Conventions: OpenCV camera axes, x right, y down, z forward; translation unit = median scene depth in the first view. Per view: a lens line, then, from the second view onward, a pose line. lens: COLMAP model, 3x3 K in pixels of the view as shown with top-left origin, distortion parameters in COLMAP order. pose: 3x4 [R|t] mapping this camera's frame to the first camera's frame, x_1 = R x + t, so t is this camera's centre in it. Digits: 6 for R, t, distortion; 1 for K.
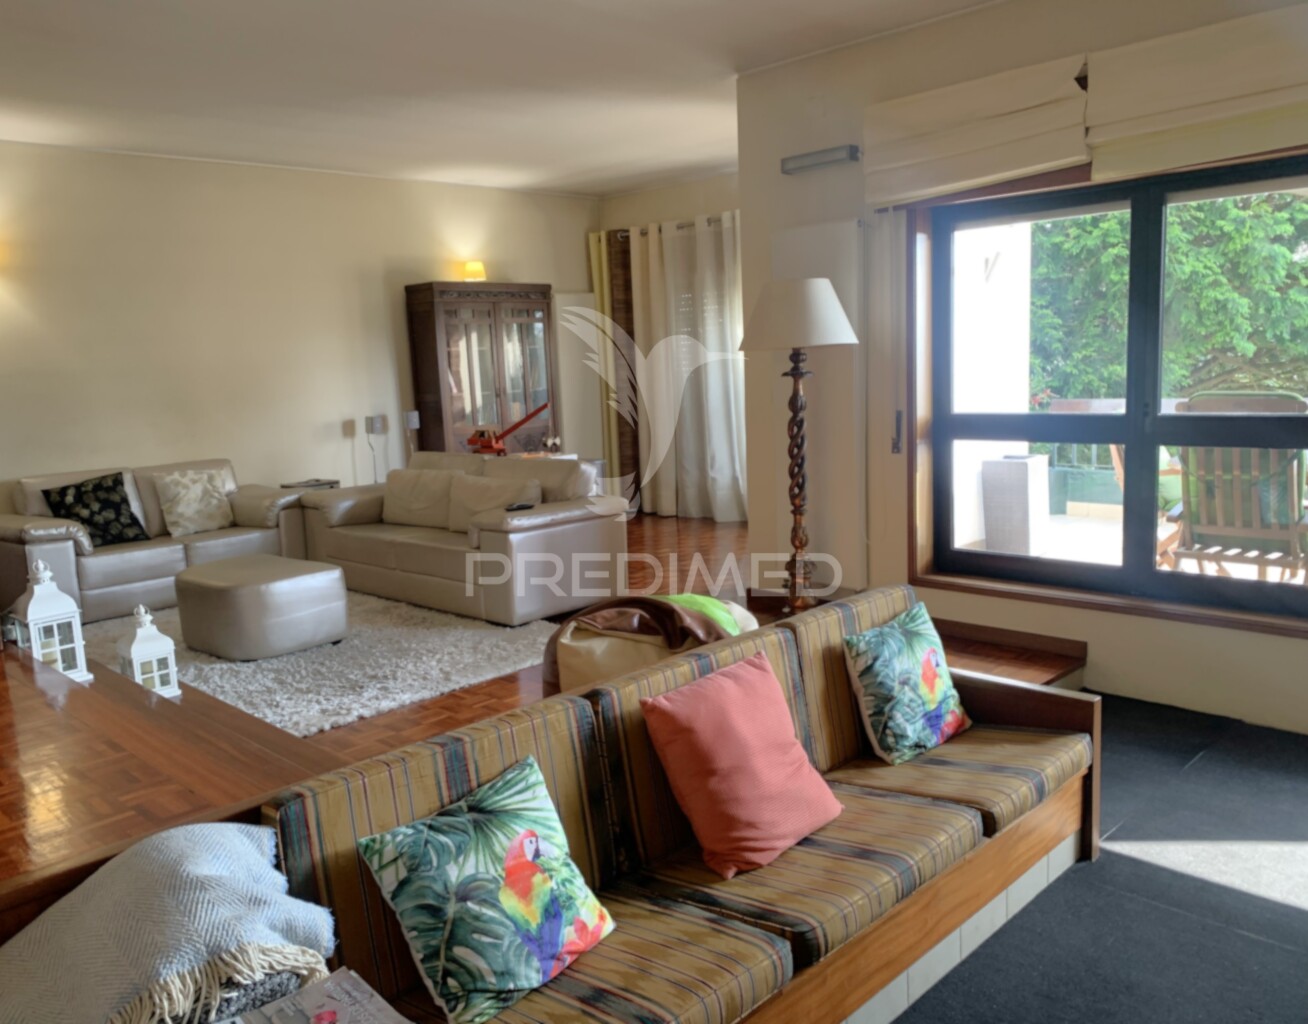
lens RADIAL K [[1074.9, 0, 642.8], [0, 1074.9, 520.3], [0, 0, 1]] dist [0.037789, -0.060434]
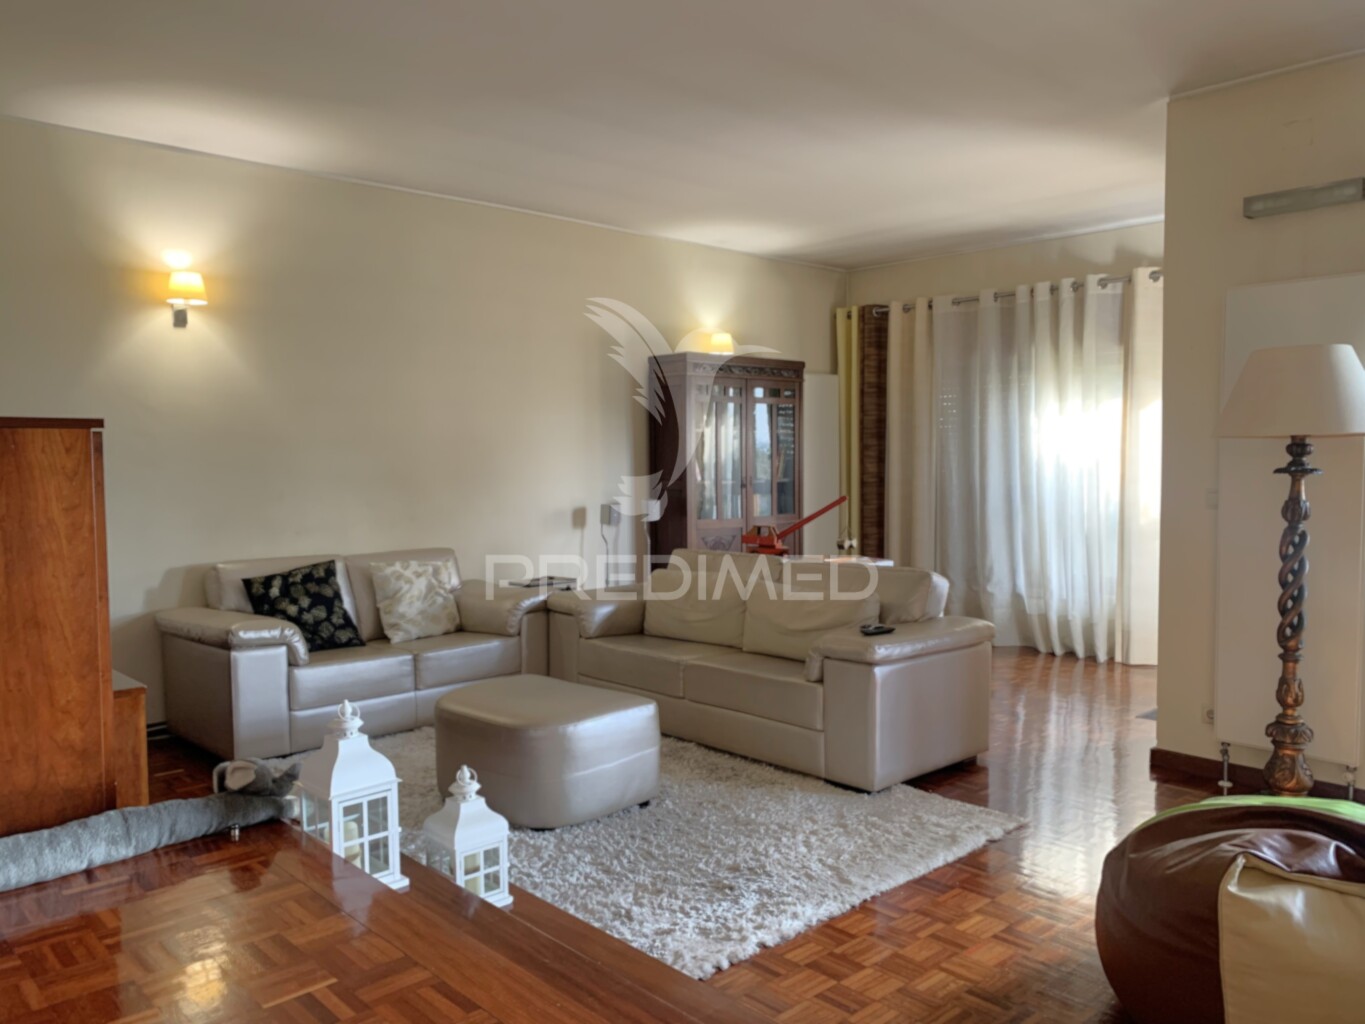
lens RADIAL K [[1066.6, 0, 685.1], [0, 1066.6, 507.6], [0, 0, 1]] dist [0.030144, -0.032922]
pose [[0.998817, 0.040921, -0.026287, -0.219831], [-0.043377, 0.993952, -0.100883, -0.015583], [0.022000, 0.101904, 0.994551, 0.218385]]
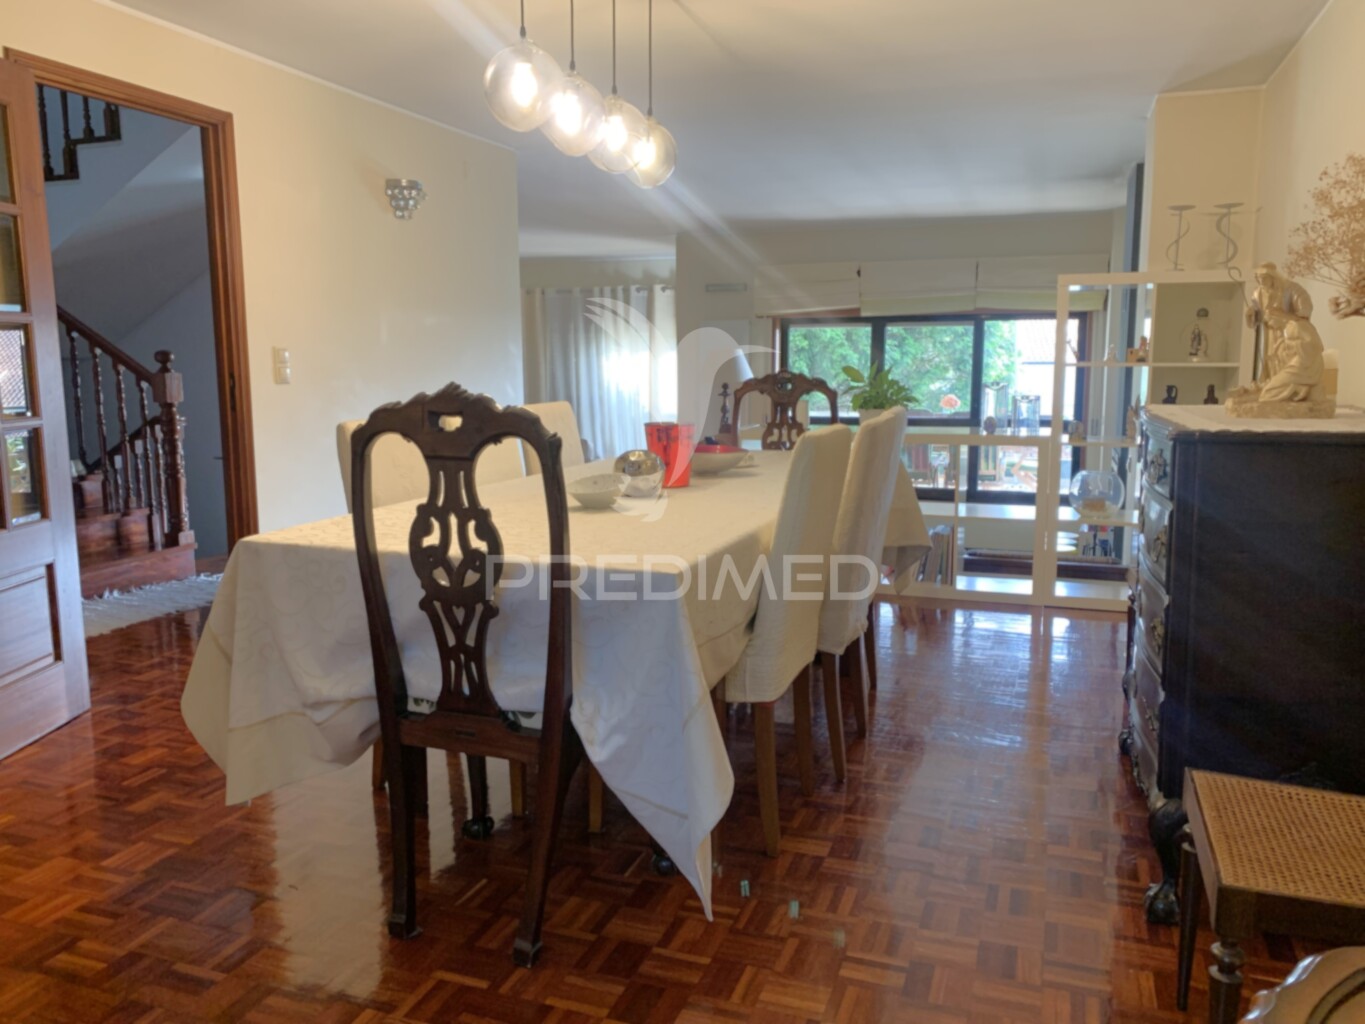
lens RADIAL K [[1066.6, 0, 689.5], [0, 1066.6, 518.1], [0, 0, 1]] dist [0.030144, -0.032922]
pose [[0.901176, -0.022737, 0.432857, -0.670099], [0.026429, 0.999648, -0.002514, 0.083711], [-0.432647, 0.013706, 0.901459, -0.654894]]
